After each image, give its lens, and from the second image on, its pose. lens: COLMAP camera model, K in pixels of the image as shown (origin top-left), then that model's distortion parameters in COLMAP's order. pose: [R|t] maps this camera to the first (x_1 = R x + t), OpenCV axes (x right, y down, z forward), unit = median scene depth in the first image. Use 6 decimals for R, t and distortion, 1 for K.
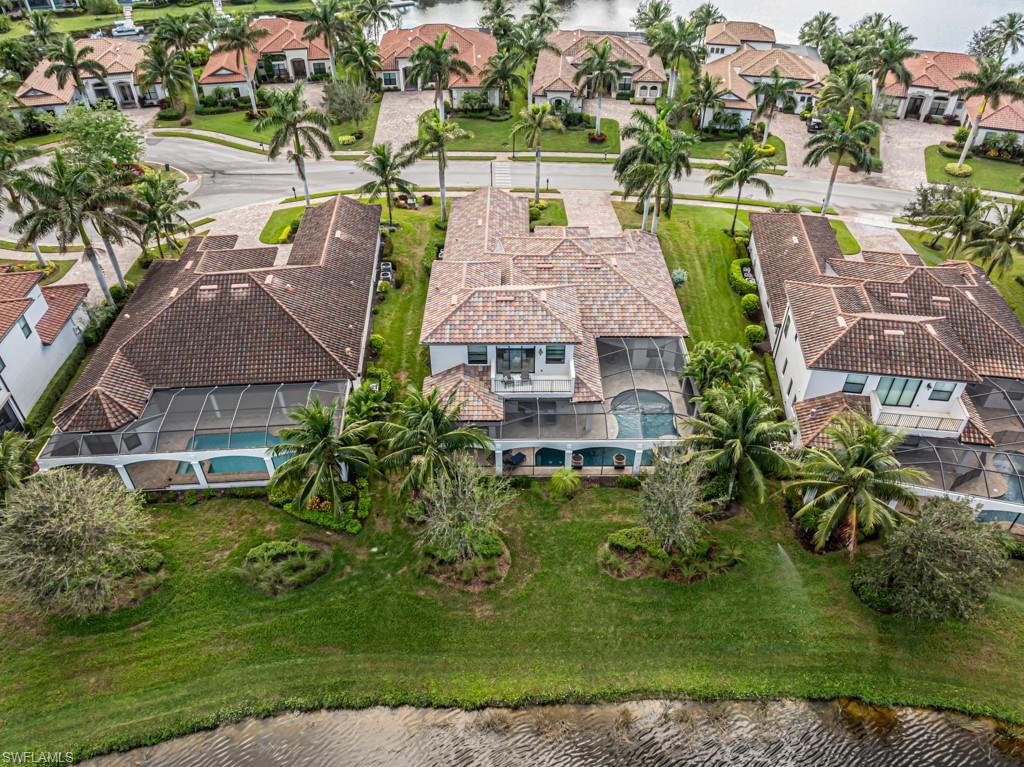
lens RADIAL K [[708.2, 0, 512.0], [0, 708.2, 383.5], [0, 0, 1]] dist [-0.020252, 0.006522]
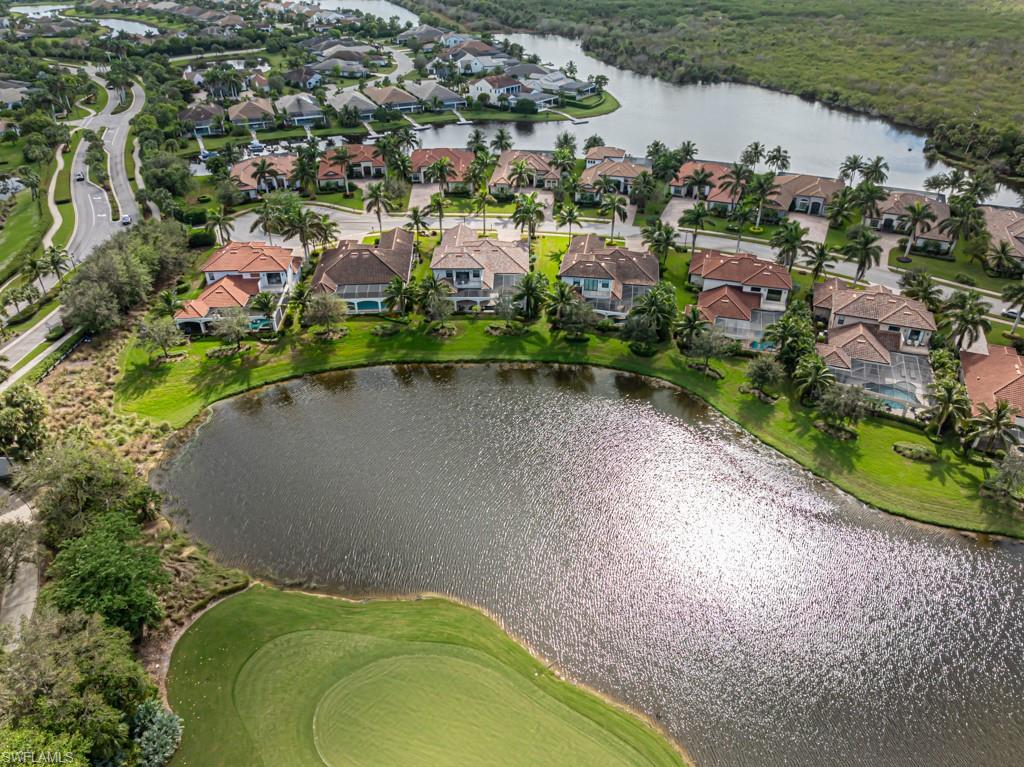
lens RADIAL K [[708.2, 0, 512.0], [0, 708.2, 383.5], [0, 0, 1]] dist [-0.020252, 0.006522]
pose [[0.999900, 0.005411, -0.013084, 0.123368], [-0.006794, 0.994120, -0.108074, 0.357035], [0.012422, 0.108152, 0.994057, -0.911314]]
